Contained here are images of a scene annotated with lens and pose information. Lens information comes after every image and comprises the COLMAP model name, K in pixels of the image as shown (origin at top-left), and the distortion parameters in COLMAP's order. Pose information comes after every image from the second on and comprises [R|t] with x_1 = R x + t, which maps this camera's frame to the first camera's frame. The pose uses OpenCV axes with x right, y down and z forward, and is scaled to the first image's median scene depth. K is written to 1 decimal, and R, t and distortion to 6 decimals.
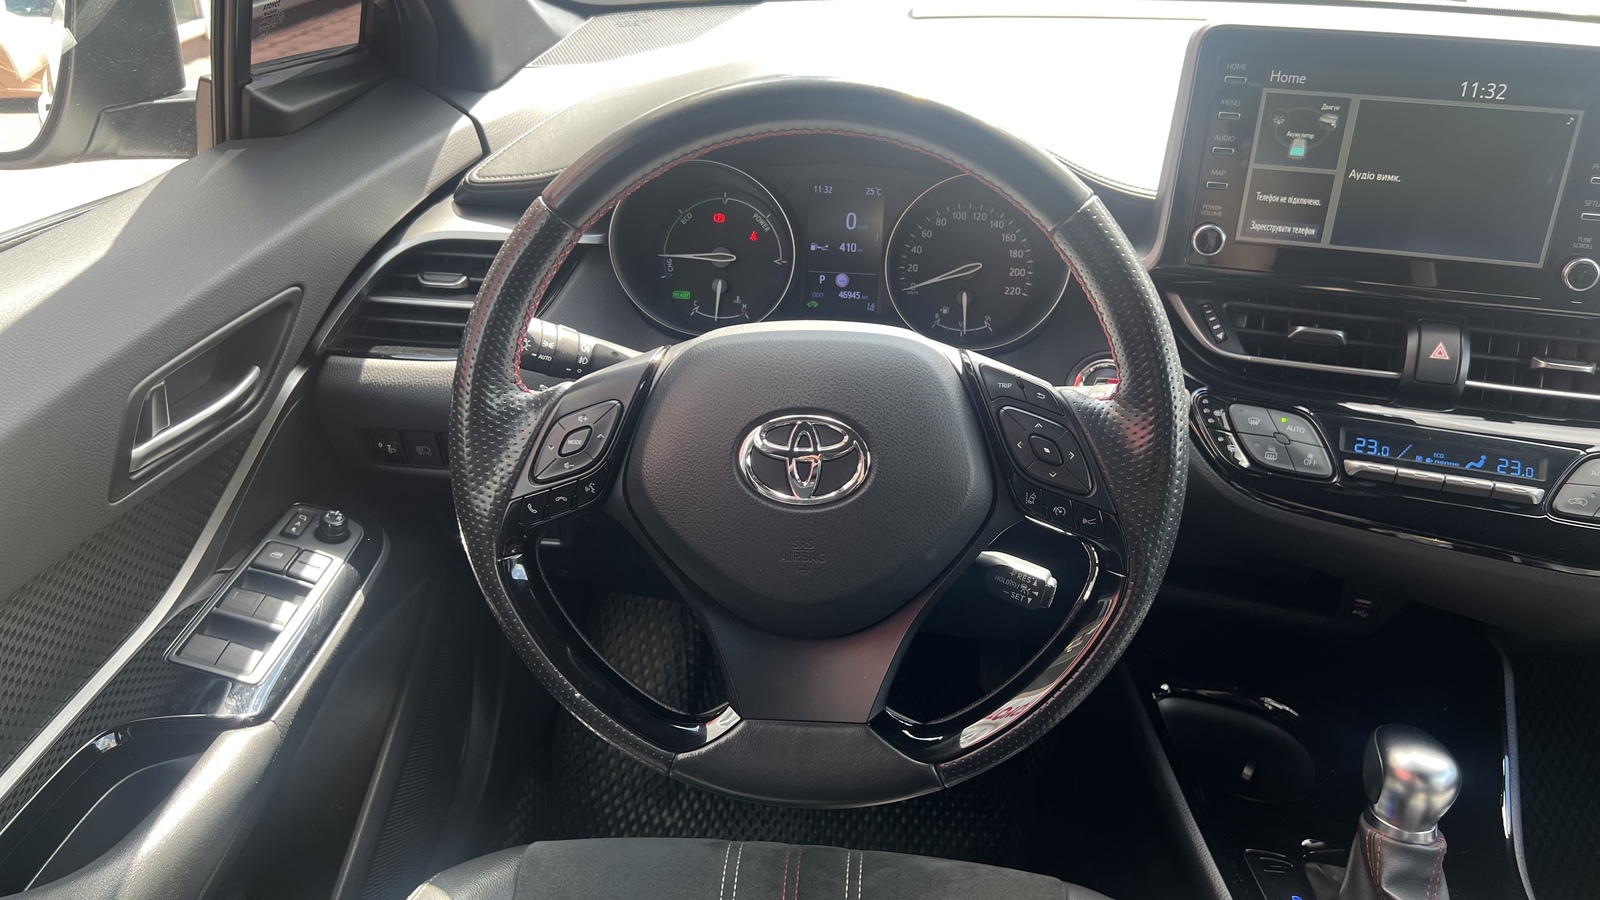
lens RADIAL K [[1182.8, 0, 794.4], [0, 1182.8, 479.4], [0, 0, 1]] dist [0.068709, -0.065147]
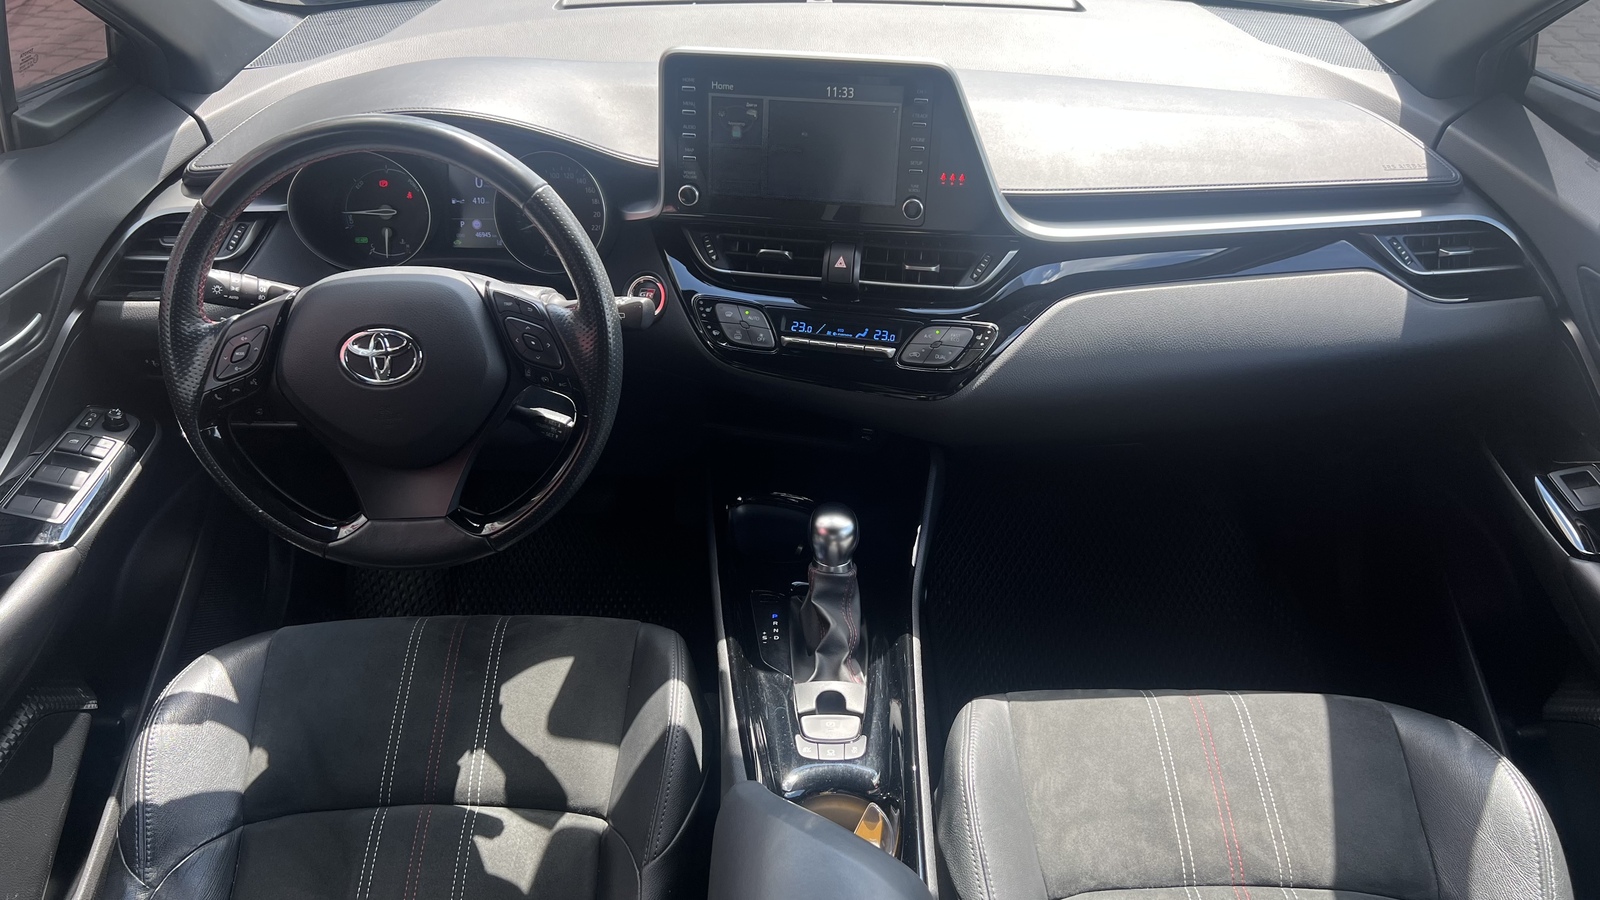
lens RADIAL K [[1182.8, 0, 794.4], [0, 1182.8, 479.4], [0, 0, 1]] dist [0.068709, -0.065147]
pose [[0.996231, -0.064649, 0.057832, 0.379564], [0.058823, 0.993514, 0.097317, 0.019987], [-0.063748, -0.093548, 0.993572, -0.553081]]
